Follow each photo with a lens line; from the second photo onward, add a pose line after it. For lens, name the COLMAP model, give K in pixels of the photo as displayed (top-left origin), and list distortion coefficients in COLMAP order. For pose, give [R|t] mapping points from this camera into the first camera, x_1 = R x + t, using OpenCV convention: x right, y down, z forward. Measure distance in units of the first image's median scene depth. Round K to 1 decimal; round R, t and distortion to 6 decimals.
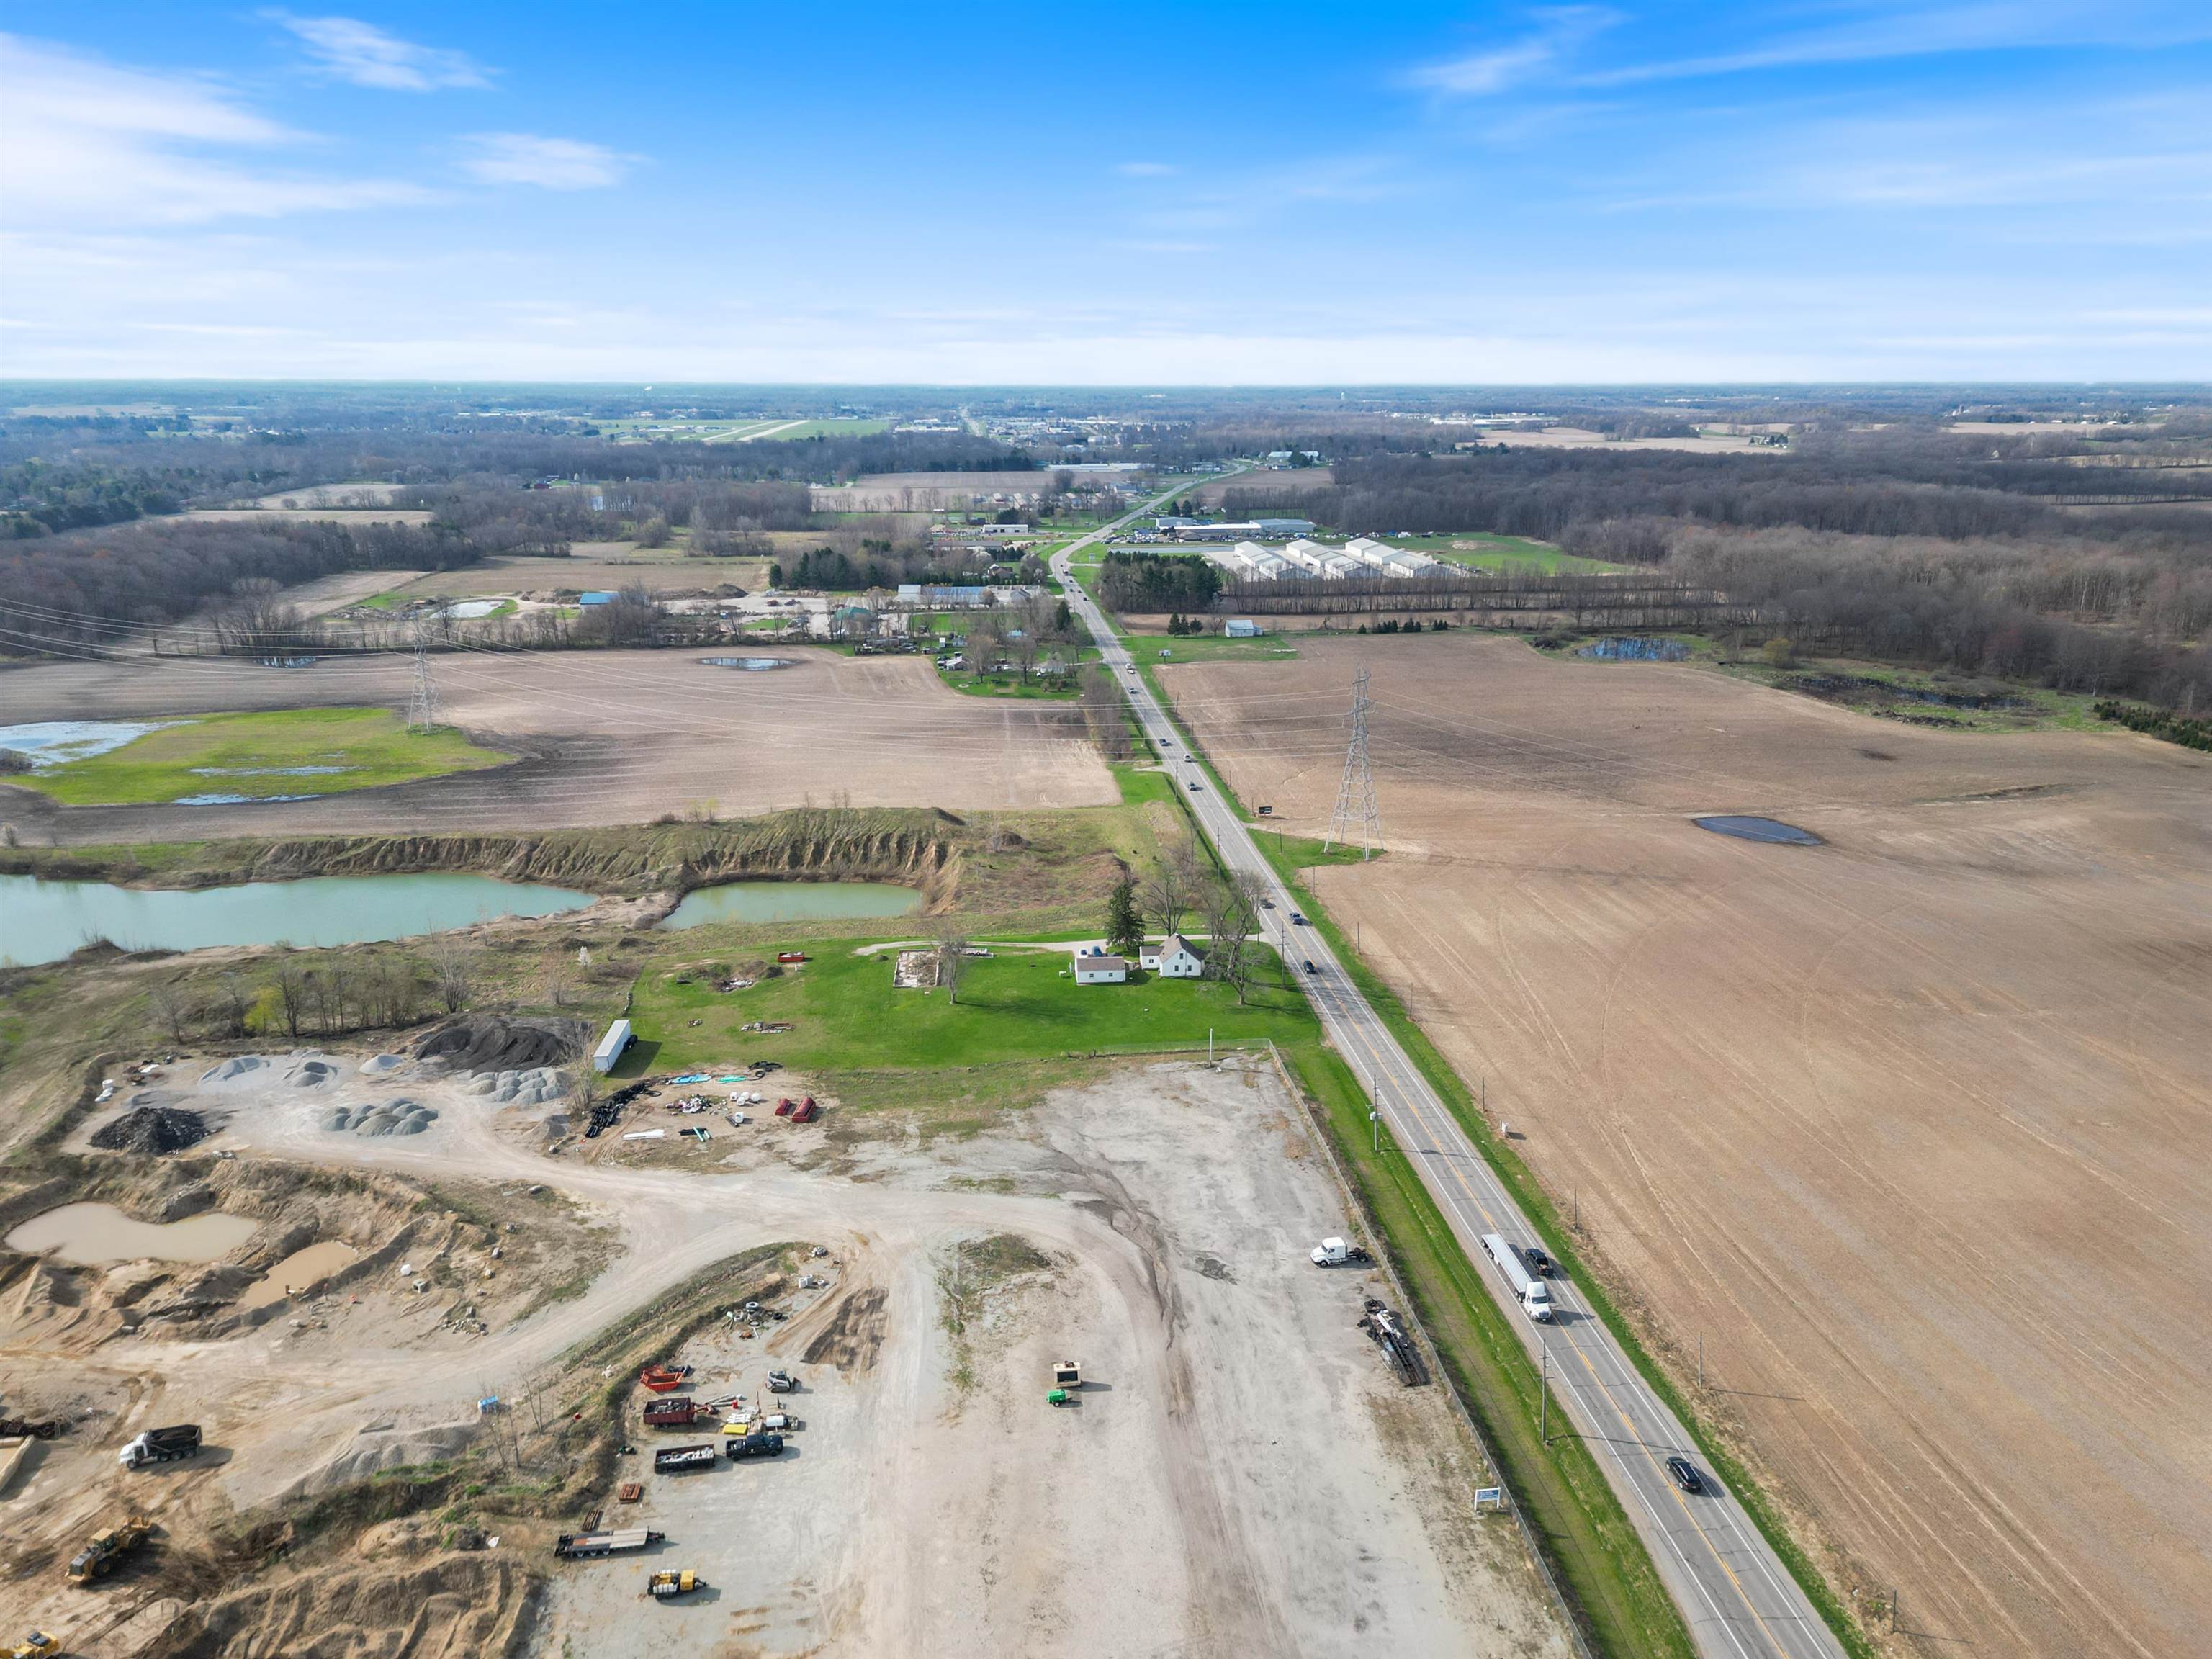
lens RADIAL K [[1540.0, 0, 1106.0], [0, 1540.0, 829.5], [0, 0, 1]] dist [0.088245, -0.090869]
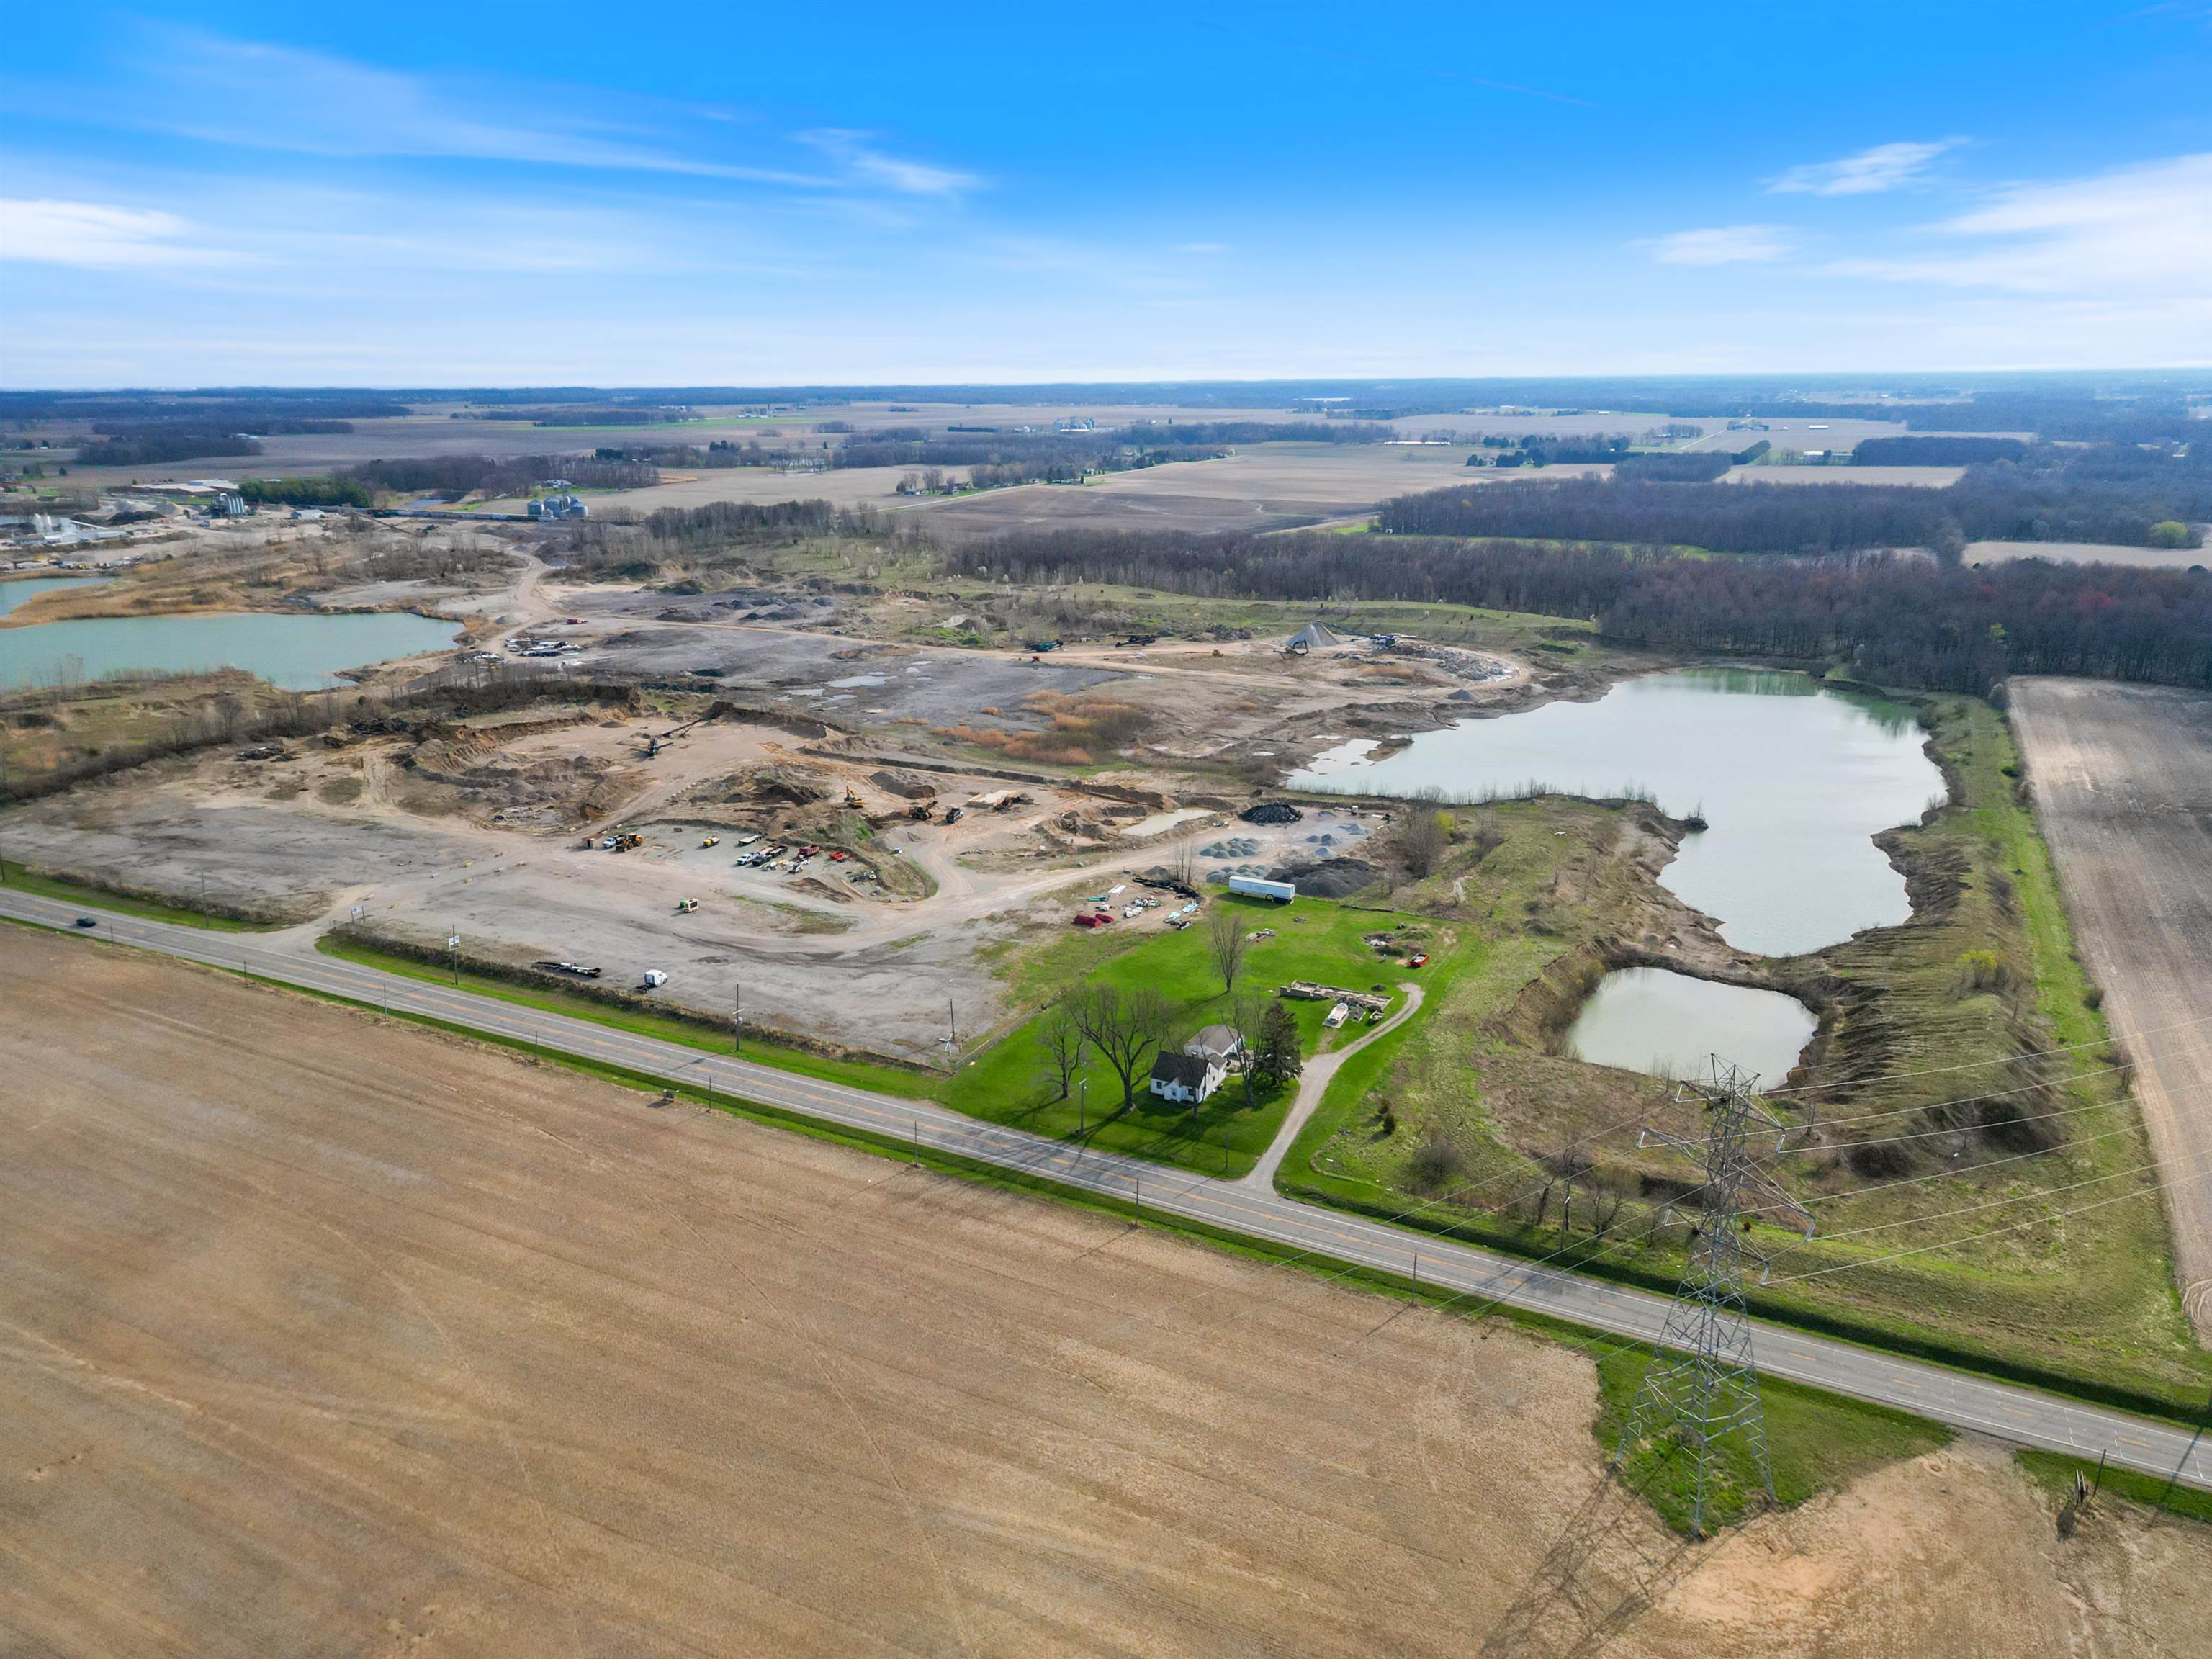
lens RADIAL K [[1540.0, 0, 1106.0], [0, 1540.0, 829.5], [0, 0, 1]] dist [0.088245, -0.090869]
pose [[-0.534179, 0.236206, -0.811702, 0.645606], [-0.229752, 0.883467, 0.408289, -0.328103], [0.813552, 0.404590, -0.417661, 1.144930]]
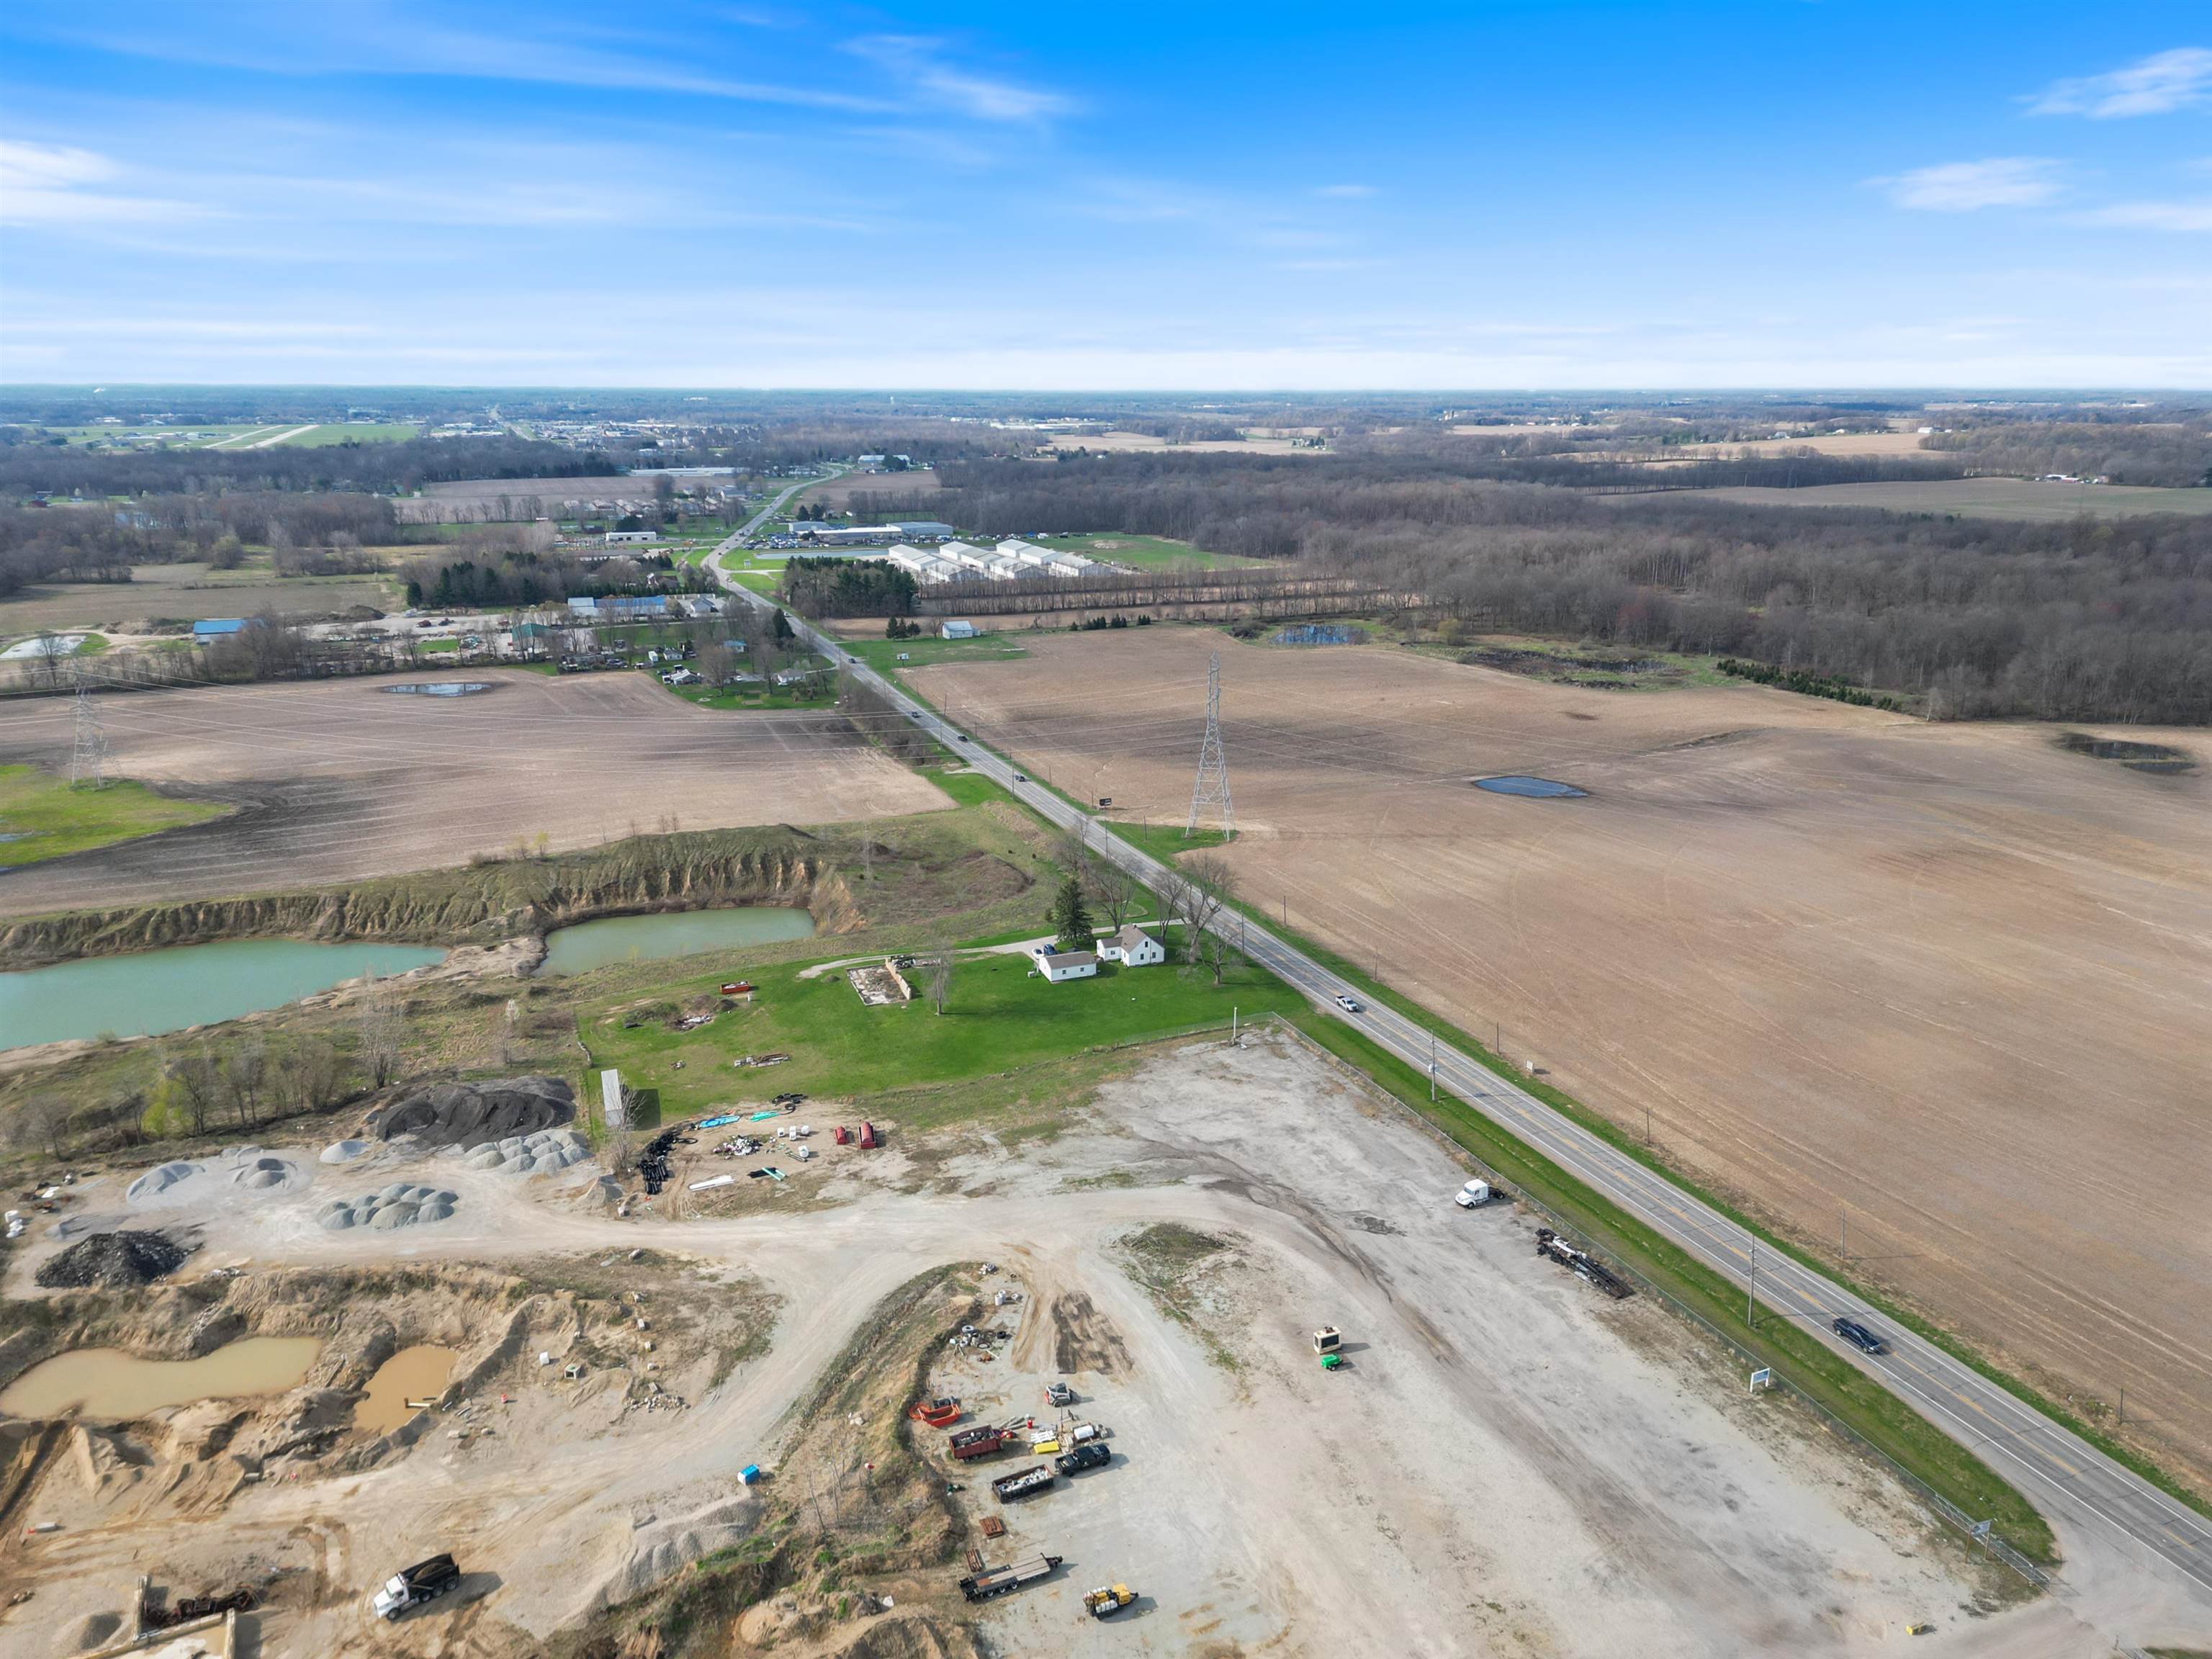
lens RADIAL K [[1540.0, 0, 1106.0], [0, 1540.0, 829.5], [0, 0, 1]] dist [0.088245, -0.090869]
pose [[0.959460, -0.078409, 0.270718, -0.221220], [0.079144, 0.996829, 0.008217, -0.003584], [-0.270504, 0.013542, 0.962624, 0.022730]]
